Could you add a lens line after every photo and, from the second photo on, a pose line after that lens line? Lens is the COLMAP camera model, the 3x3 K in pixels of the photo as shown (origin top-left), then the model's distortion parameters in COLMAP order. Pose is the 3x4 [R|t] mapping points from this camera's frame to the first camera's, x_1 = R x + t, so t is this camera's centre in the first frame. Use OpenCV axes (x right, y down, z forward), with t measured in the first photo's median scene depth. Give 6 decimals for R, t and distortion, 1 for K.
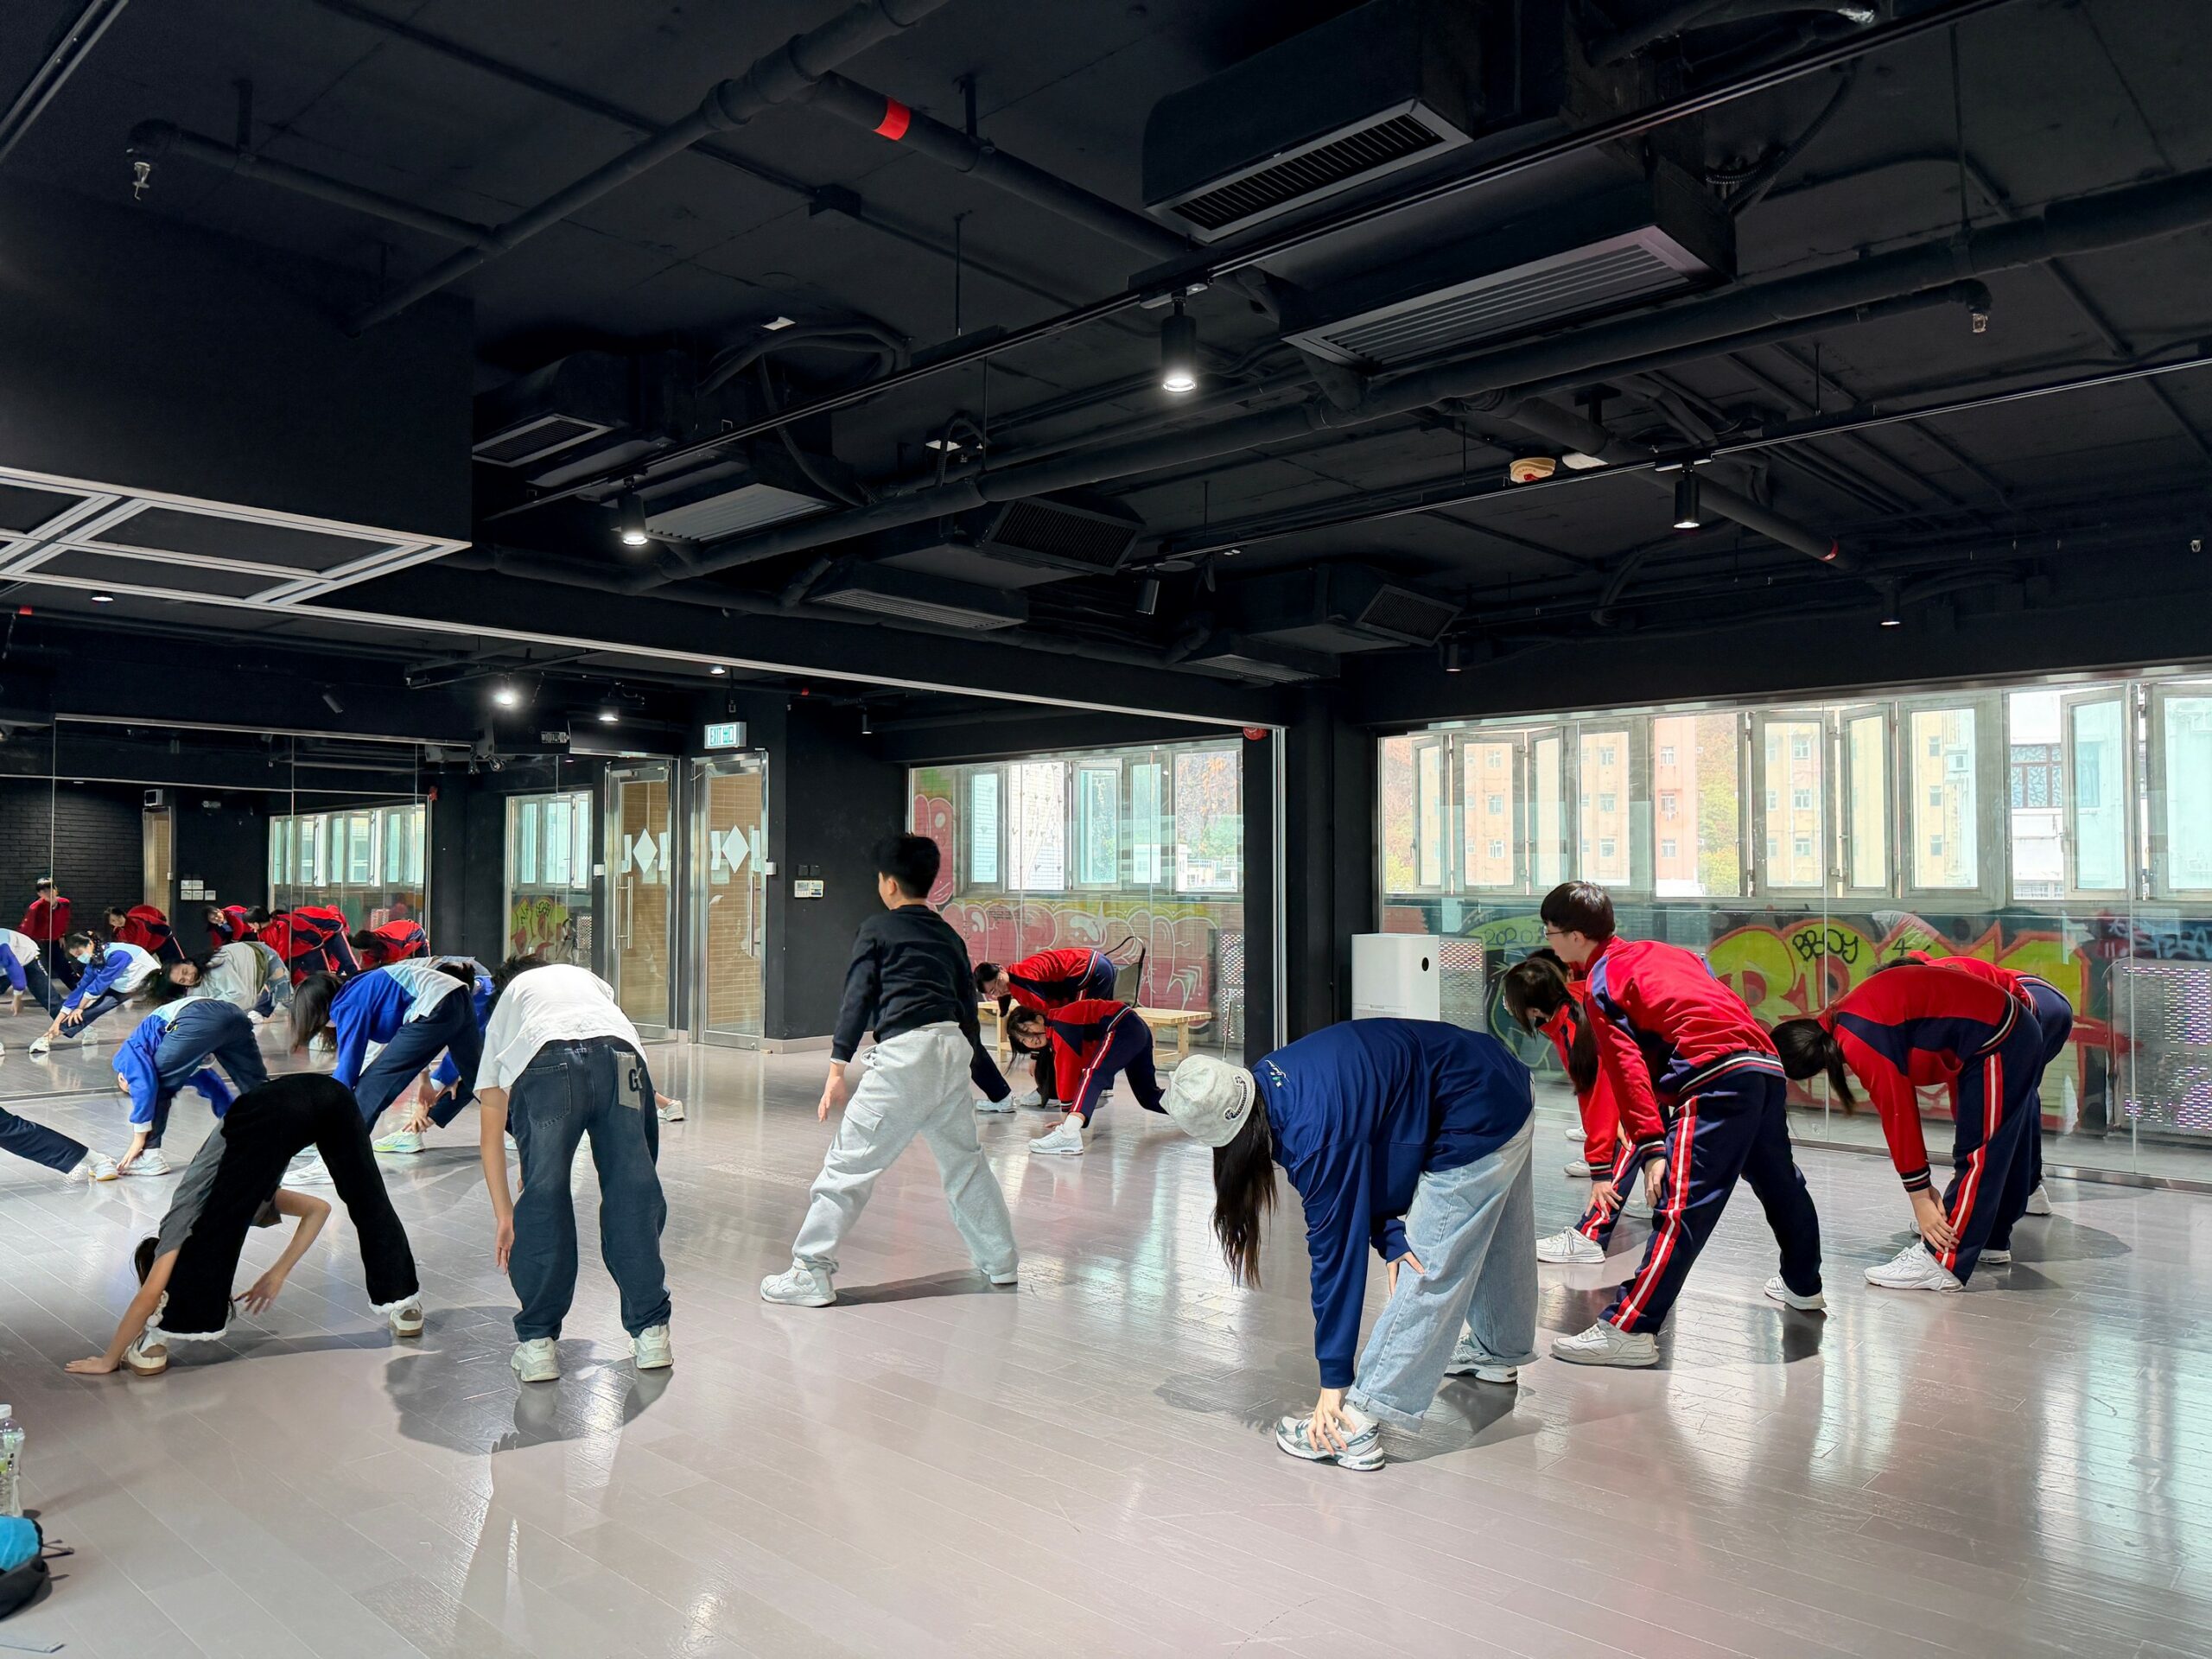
lens RADIAL K [[1591.8, 0, 1108.6], [0, 1591.8, 826.2], [0, 0, 1]] dist [0.022267, -0.036987]
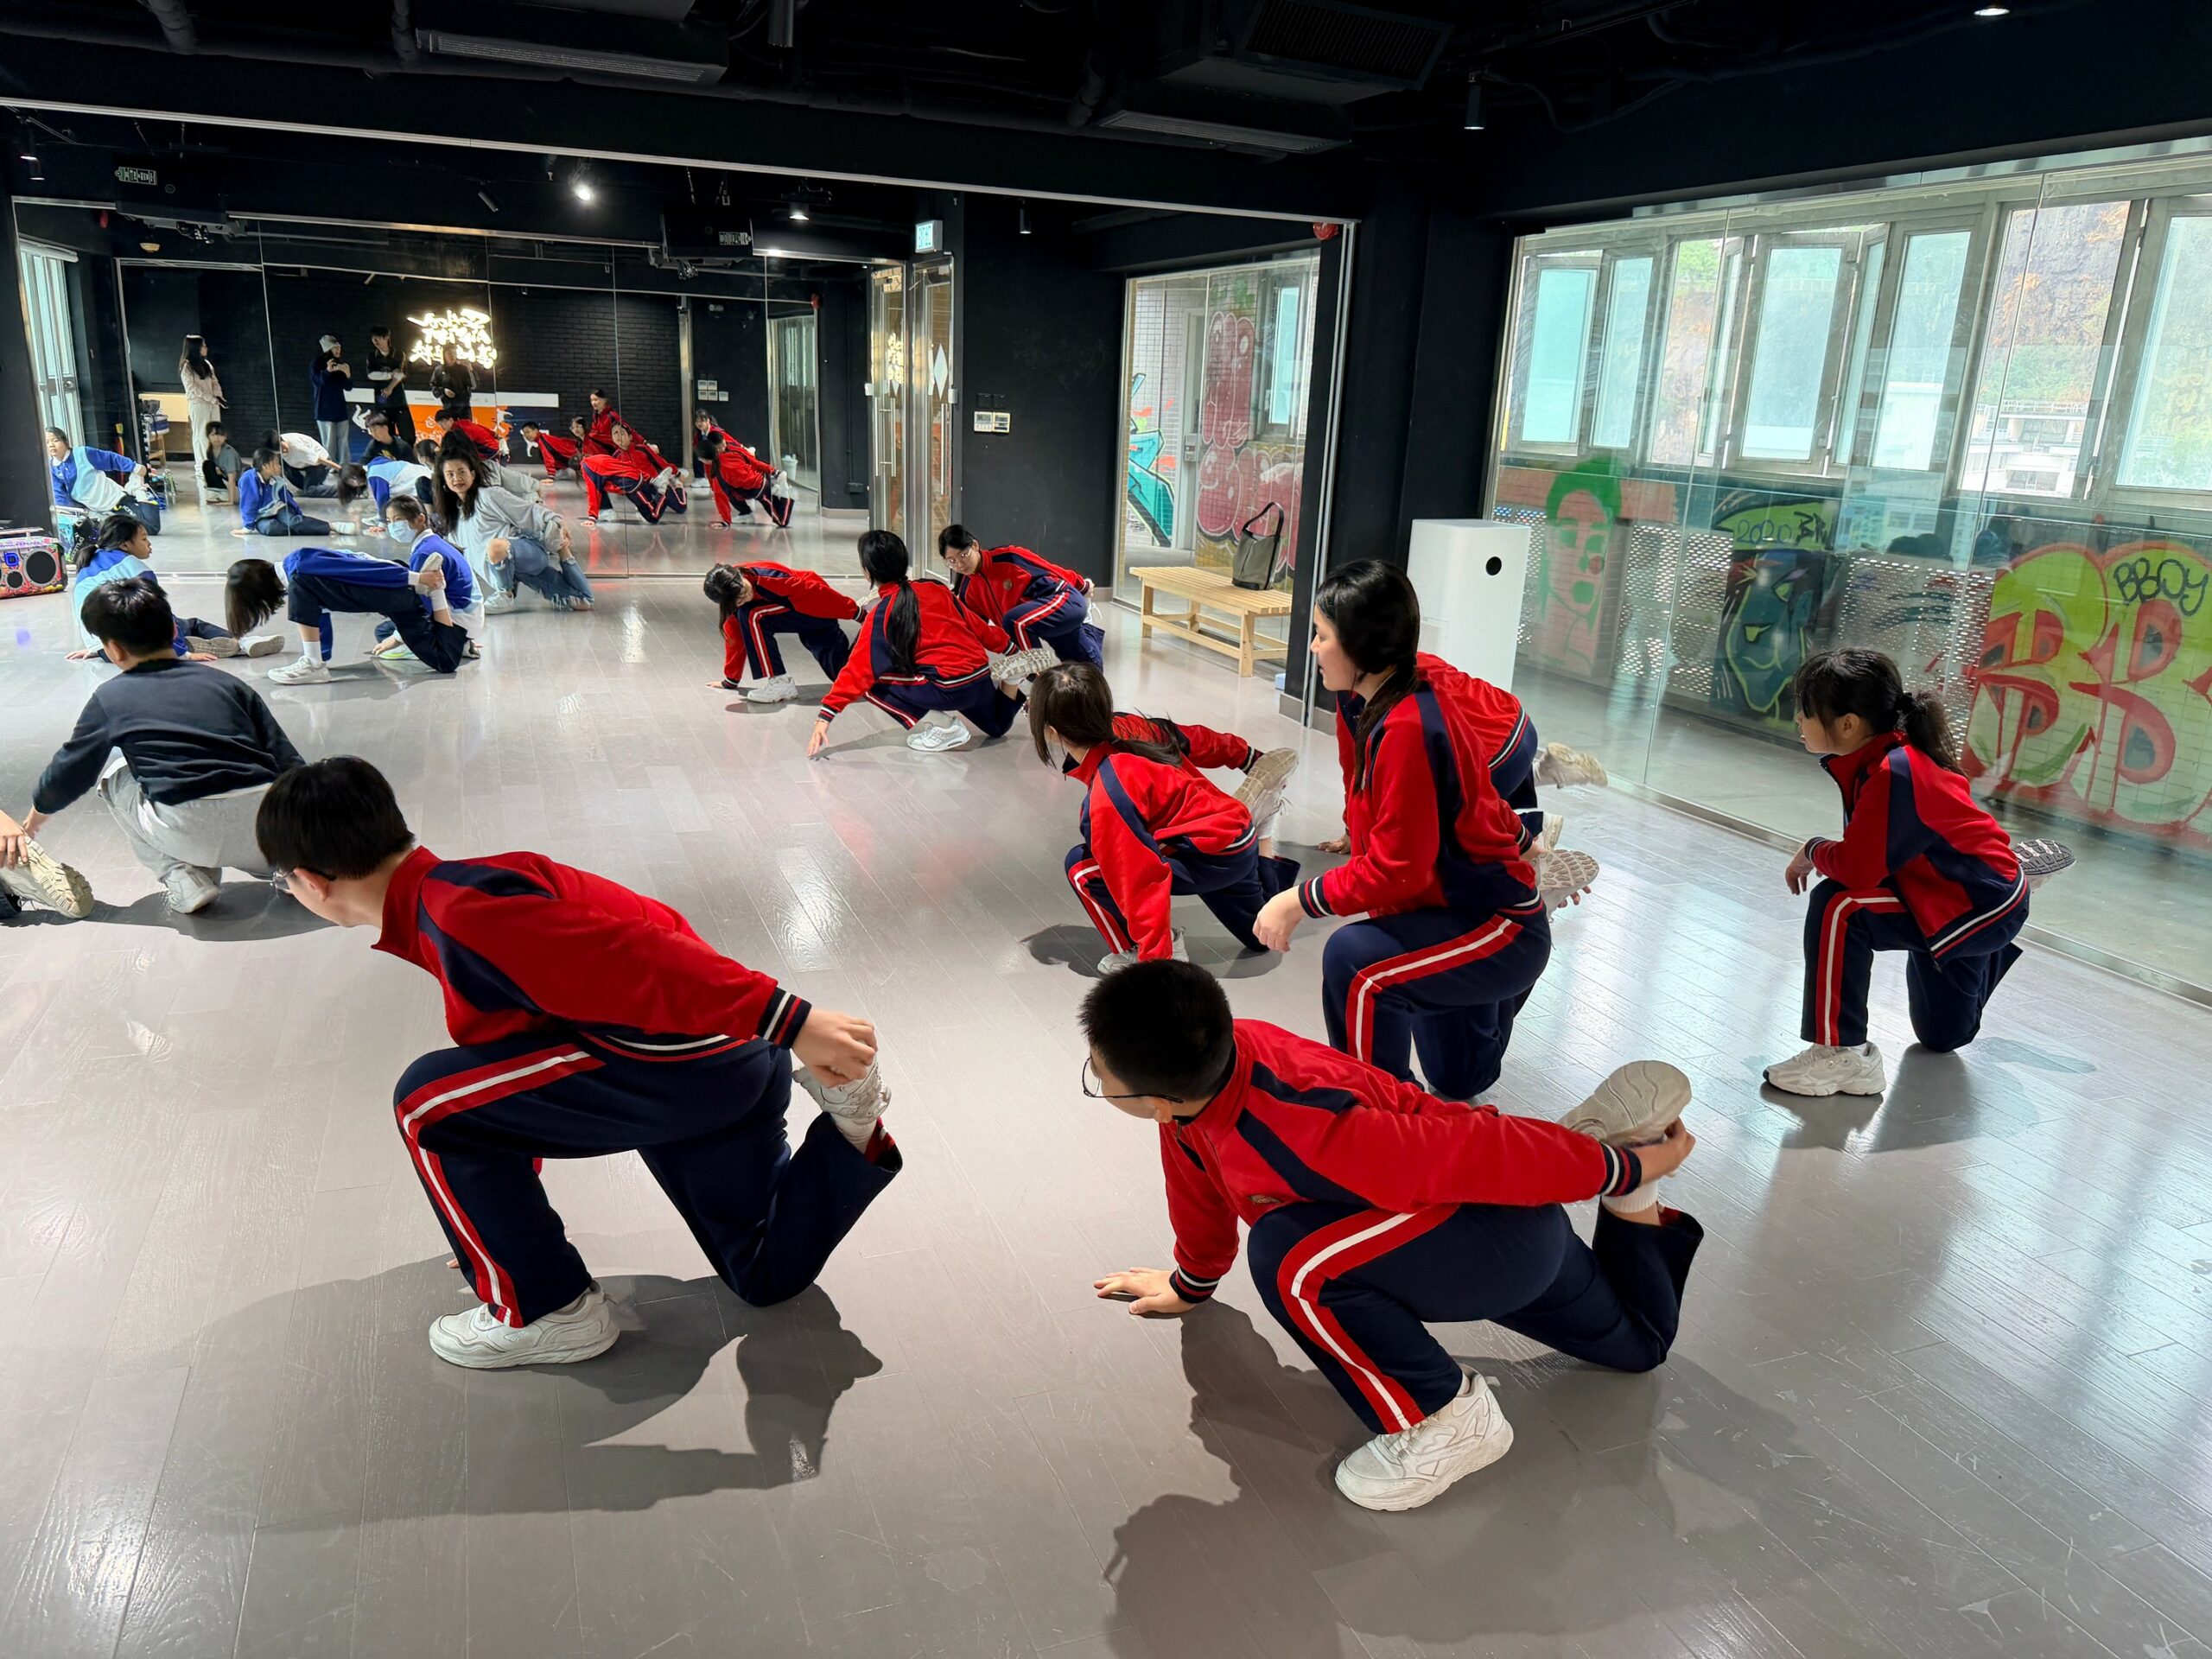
lens RADIAL K [[1591.8, 0, 1125.1], [0, 1591.8, 848.6], [0, 0, 1]] dist [0.022267, -0.036987]
pose [[0.921556, 0.138631, -0.362652, 0.293194], [-0.021647, 0.950972, 0.308520, -0.012818], [0.387642, -0.276468, 0.879374, 0.226075]]
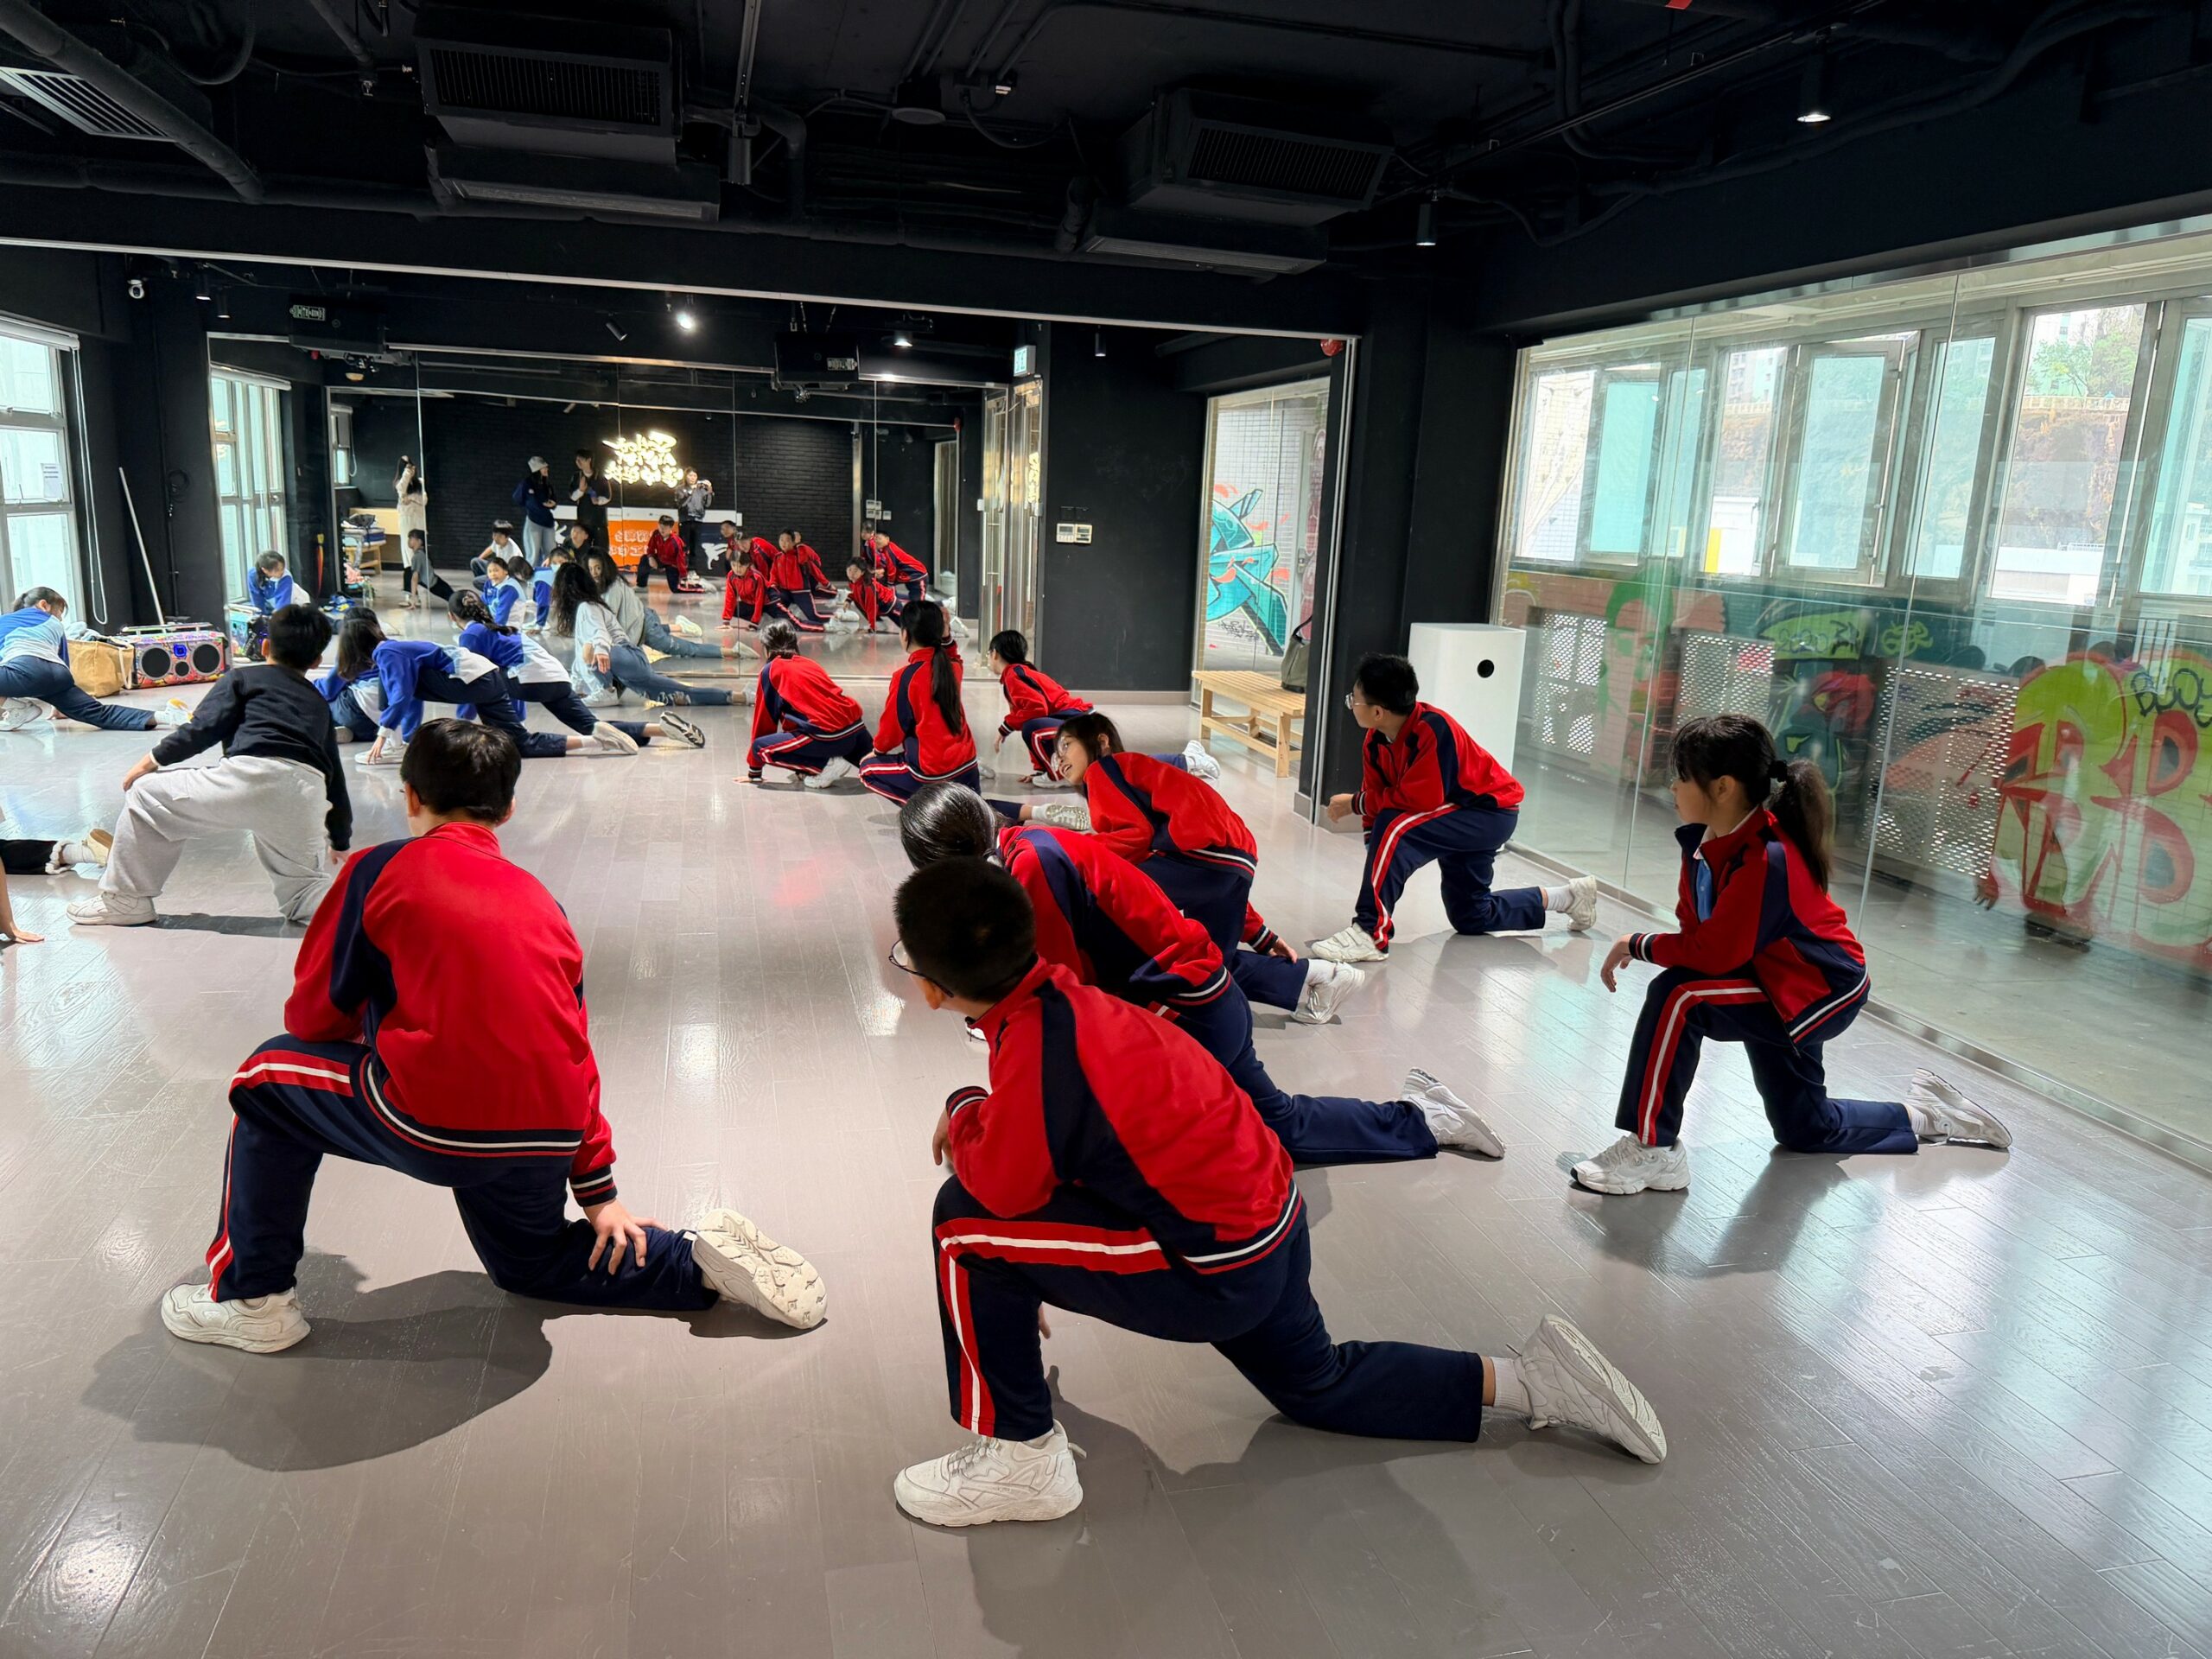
lens RADIAL K [[1591.8, 0, 1120.8], [0, 1591.8, 847.2], [0, 0, 1]] dist [0.022267, -0.036987]
pose [[0.862425, 0.136334, -0.487480, 0.381716], [-0.017060, 0.970328, 0.241191, -0.008840], [0.505898, -0.199693, 0.839160, 0.251047]]
